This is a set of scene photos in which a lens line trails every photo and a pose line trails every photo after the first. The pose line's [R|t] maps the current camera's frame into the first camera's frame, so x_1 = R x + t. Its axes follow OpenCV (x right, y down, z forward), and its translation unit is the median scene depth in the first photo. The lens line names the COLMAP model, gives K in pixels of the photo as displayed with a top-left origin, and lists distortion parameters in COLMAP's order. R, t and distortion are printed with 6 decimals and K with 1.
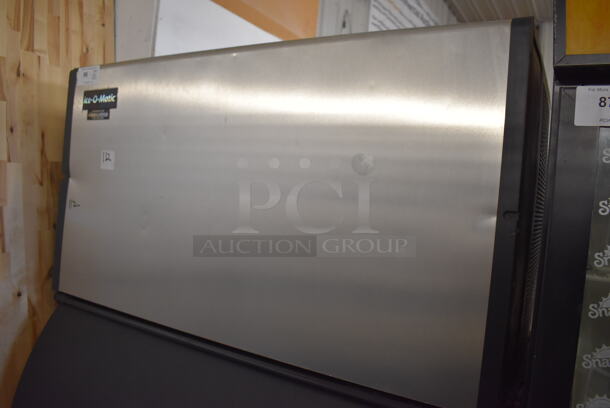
lens RADIAL K [[465.1, 0, 302.6], [0, 465.1, 202.9], [0, 0, 1]] dist [-0.089809, 0.008143]
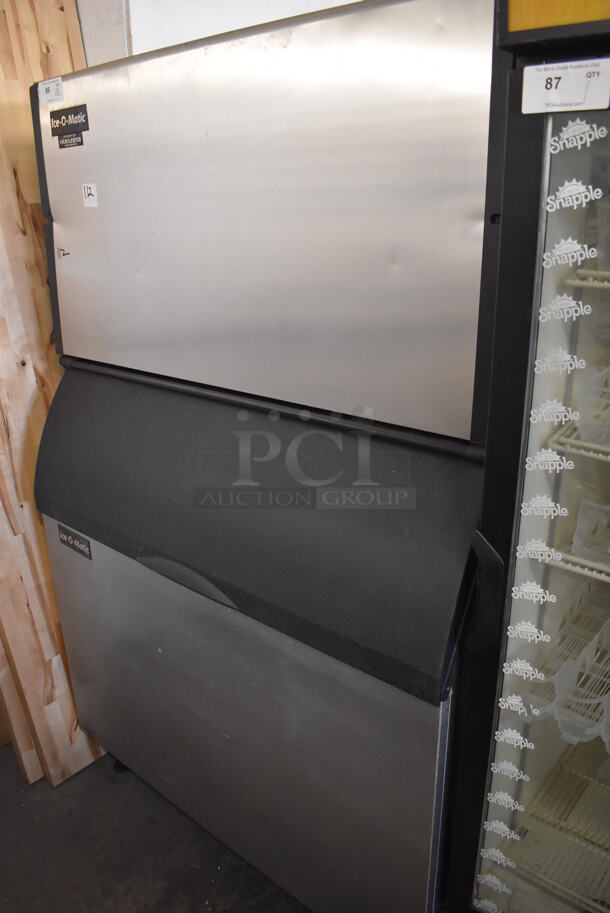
lens RADIAL K [[696.2, 0, 304.7], [0, 696.2, 461.5], [0, 0, 1]] dist [-0.089809, 0.008143]
pose [[0.981987, -0.029877, -0.186571, 0.167543], [0.087936, 0.946231, 0.311309, 0.013800], [0.167238, -0.322108, 0.931814, -0.242892]]
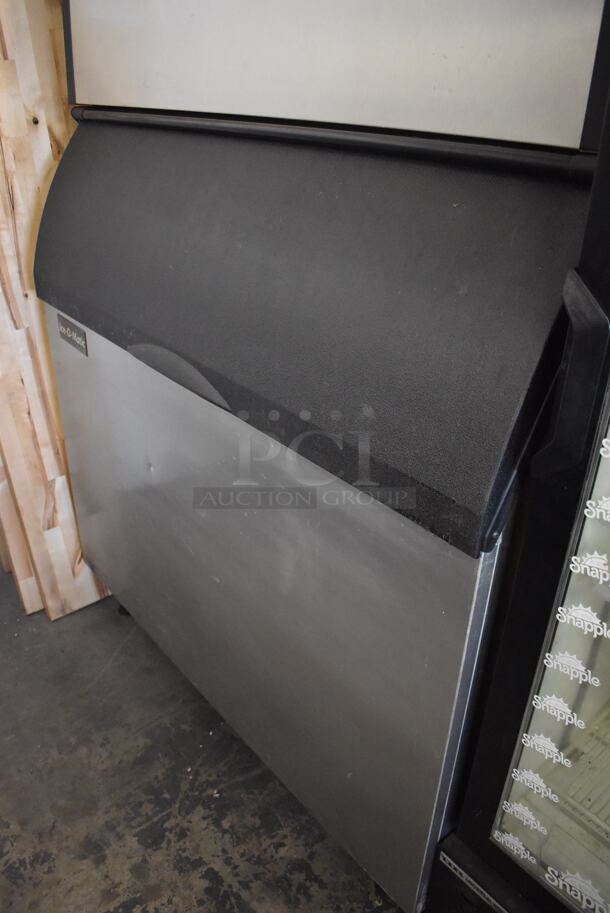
lens RADIAL K [[696.2, 0, 306.3], [0, 696.2, 457.8], [0, 0, 1]] dist [-0.089809, 0.008143]
pose [[0.944631, 0.110878, -0.308835, 0.194595], [0.039061, 0.896493, 0.441334, 0.233032], [0.325803, -0.428960, 0.842523, -0.027314]]
